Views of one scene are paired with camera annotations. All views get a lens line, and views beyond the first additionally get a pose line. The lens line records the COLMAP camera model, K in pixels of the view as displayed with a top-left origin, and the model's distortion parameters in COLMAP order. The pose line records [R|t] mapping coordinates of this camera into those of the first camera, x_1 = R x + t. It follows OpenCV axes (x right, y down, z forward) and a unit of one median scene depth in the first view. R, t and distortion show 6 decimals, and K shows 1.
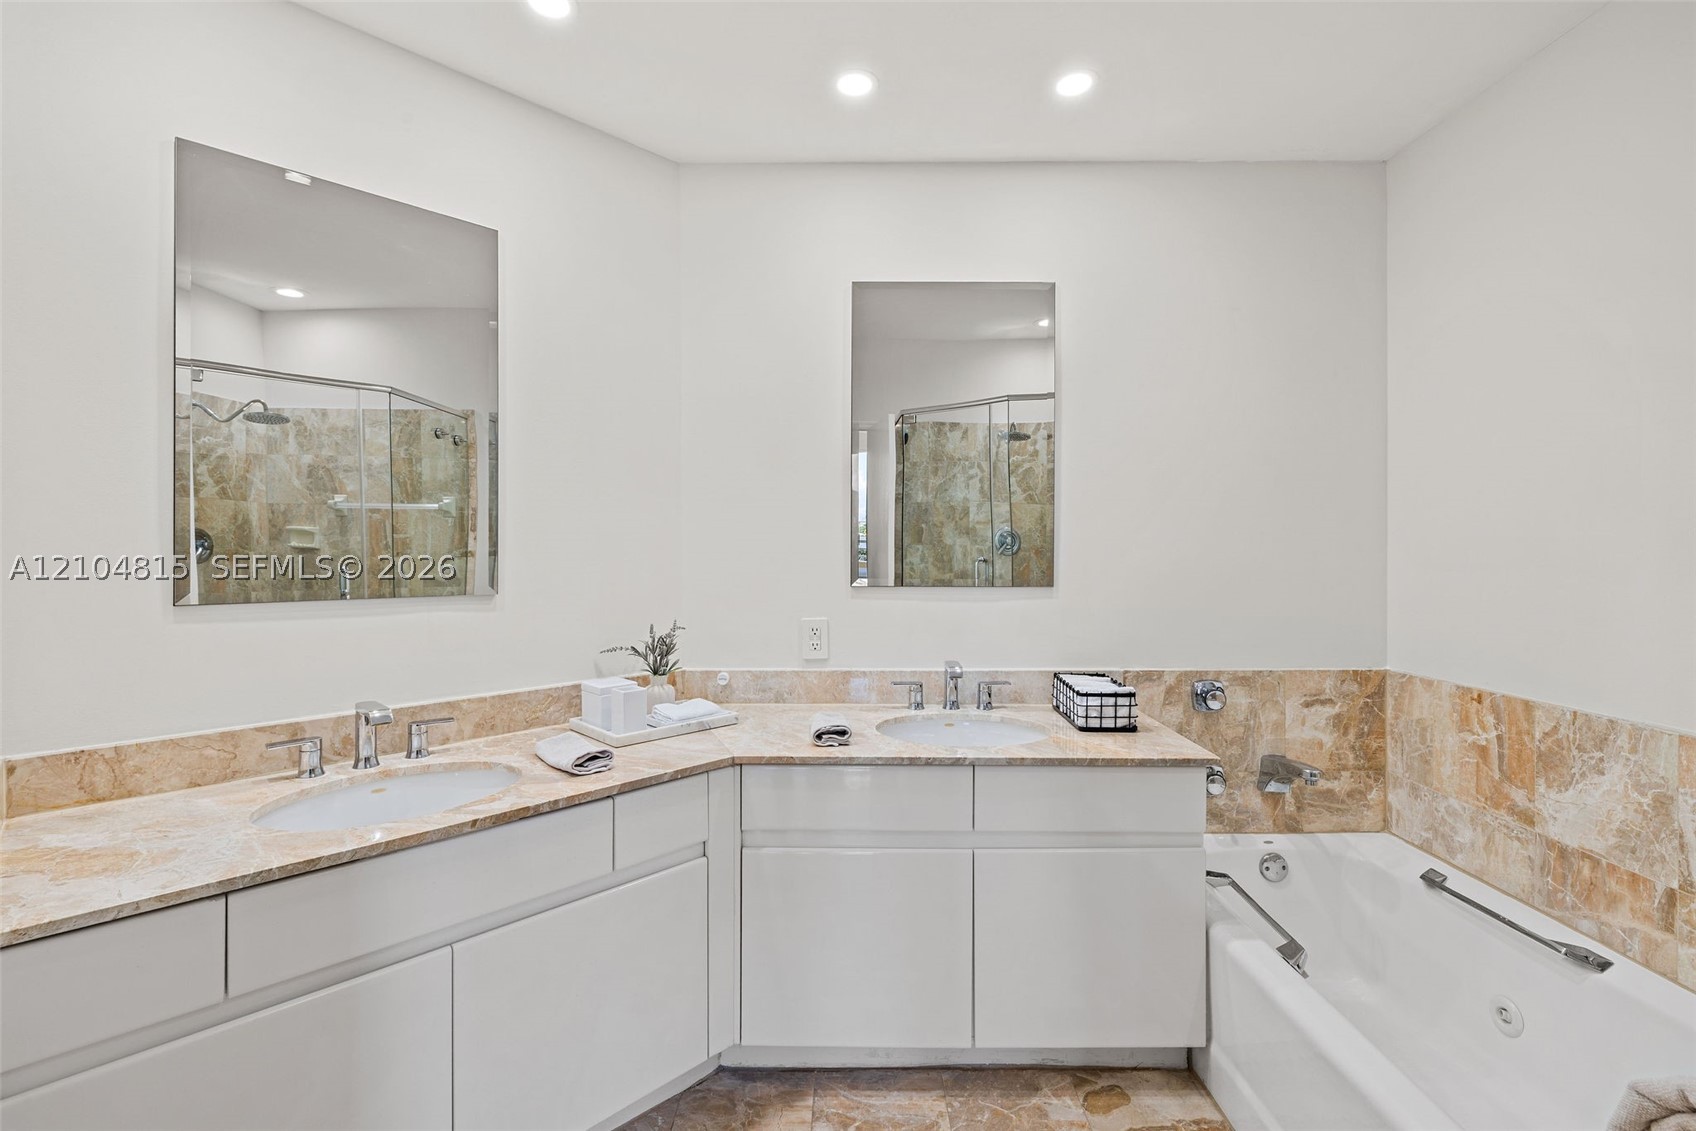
lens RADIAL K [[732.7, 0, 840.1], [0, 732.7, 560.7], [0, 0, 1]] dist [0.008709, -0.001730]
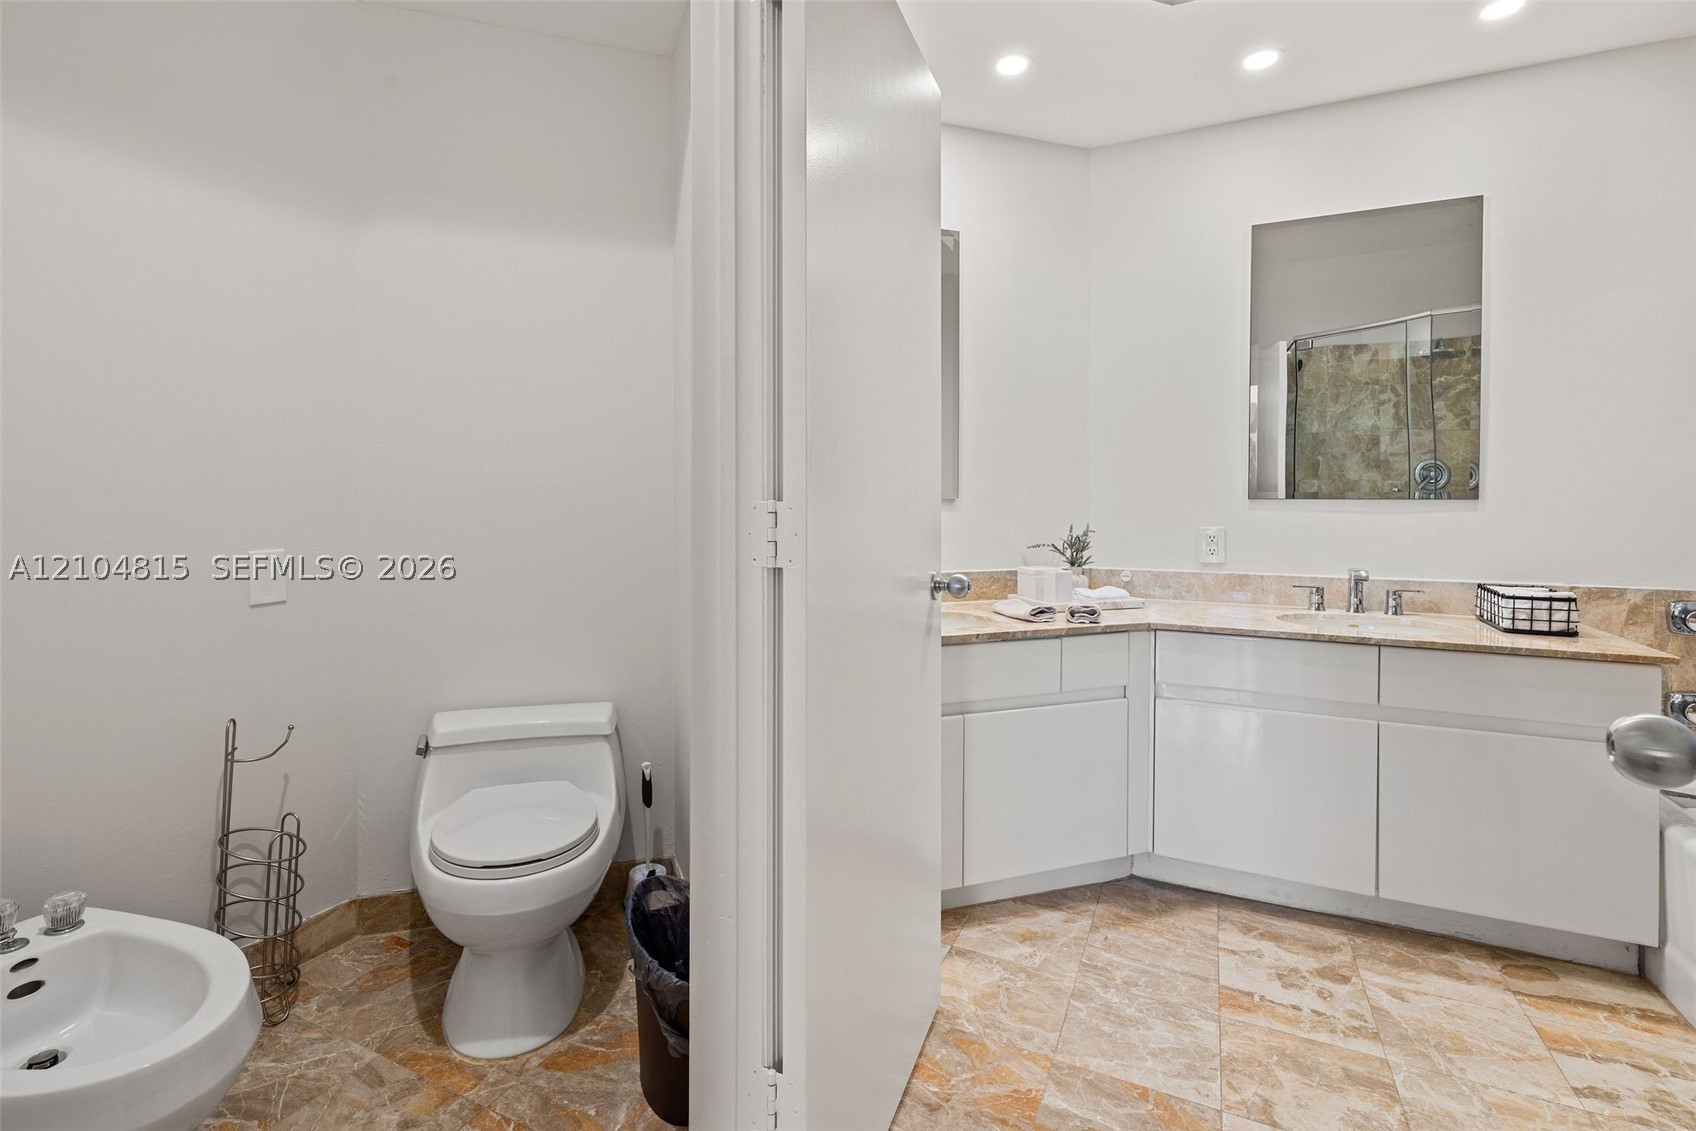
lens RADIAL K [[732.7, 0, 857.9], [0, 732.7, 502.8], [0, 0, 1]] dist [0.008709, -0.001730]
pose [[0.903283, 0.008520, -0.428962, -0.045585], [-0.010556, 0.999941, -0.002367, 0.053068], [0.428916, 0.006666, 0.903320, -0.284893]]
